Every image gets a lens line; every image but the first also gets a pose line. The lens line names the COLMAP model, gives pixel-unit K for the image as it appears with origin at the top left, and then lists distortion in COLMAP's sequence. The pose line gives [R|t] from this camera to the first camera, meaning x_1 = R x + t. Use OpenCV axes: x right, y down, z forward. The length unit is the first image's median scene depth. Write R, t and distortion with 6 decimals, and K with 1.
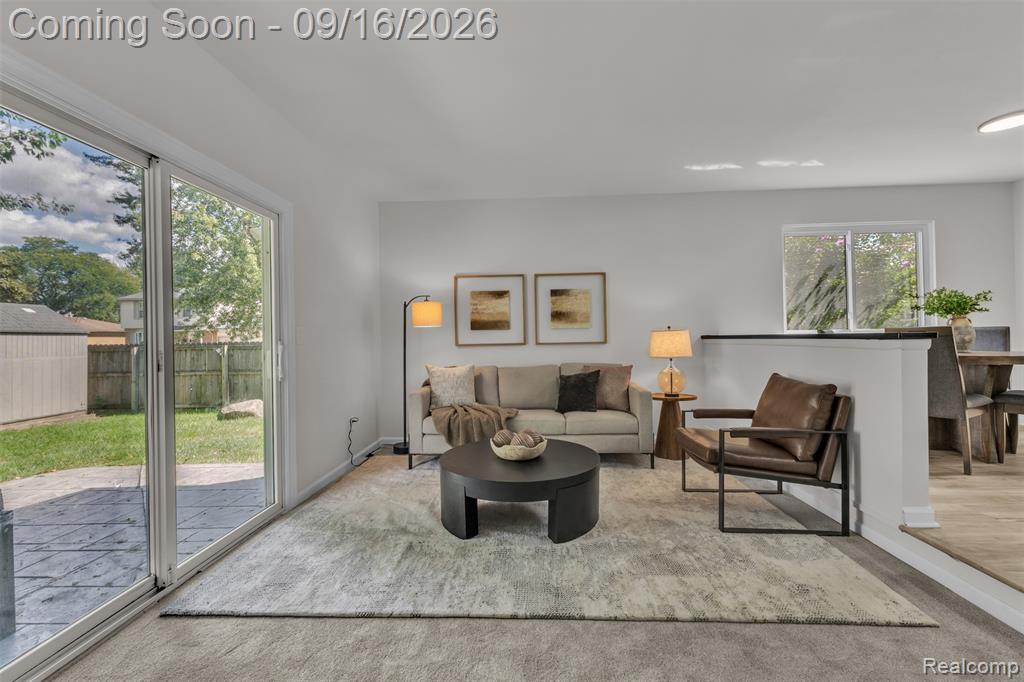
lens RADIAL K [[430.0, 0, 514.2], [0, 430.0, 339.4], [0, 0, 1]] dist [0.004805, 0.000239]
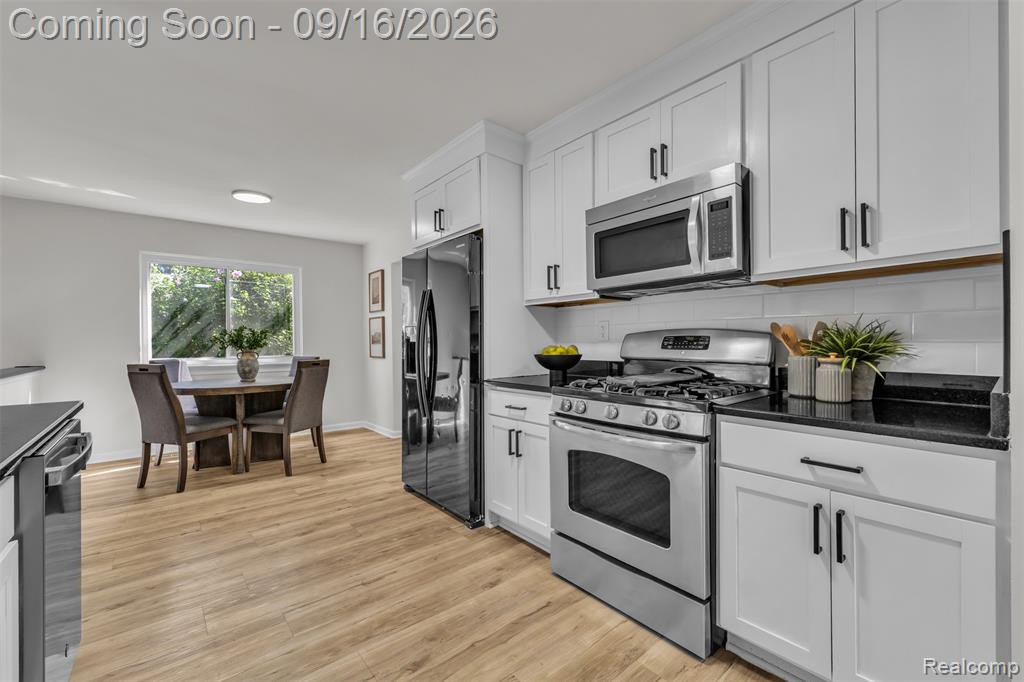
lens RADIAL K [[438.0, 0, 512.0], [0, 438.0, 341.0], [0, 0, 1]] dist [-0.000511, -0.000140]
pose [[0.749512, 0.020303, 0.661679, 0.917190], [-0.008751, 0.999746, -0.020764, -0.069366], [-0.661933, 0.009773, 0.749500, -0.435248]]
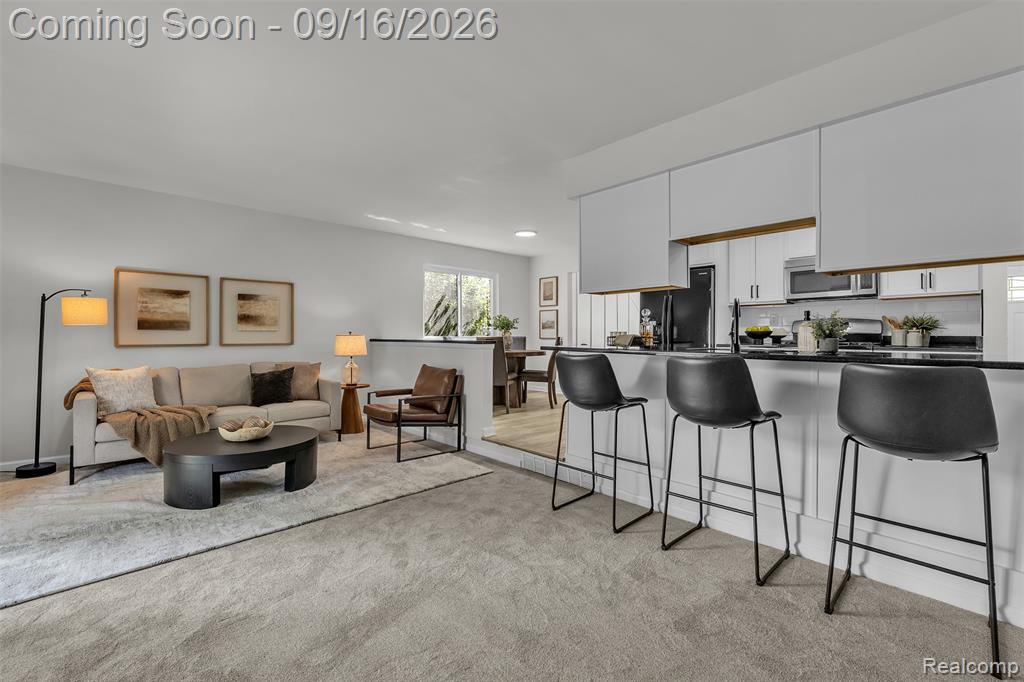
lens RADIAL K [[438.0, 0, 512.0], [0, 438.0, 341.0], [0, 0, 1]] dist [-0.000511, -0.000140]
pose [[0.697389, 0.010848, 0.716611, -0.315155], [-0.012917, 0.999913, -0.002566, -0.007441], [-0.716576, -0.007467, 0.697469, -0.345678]]
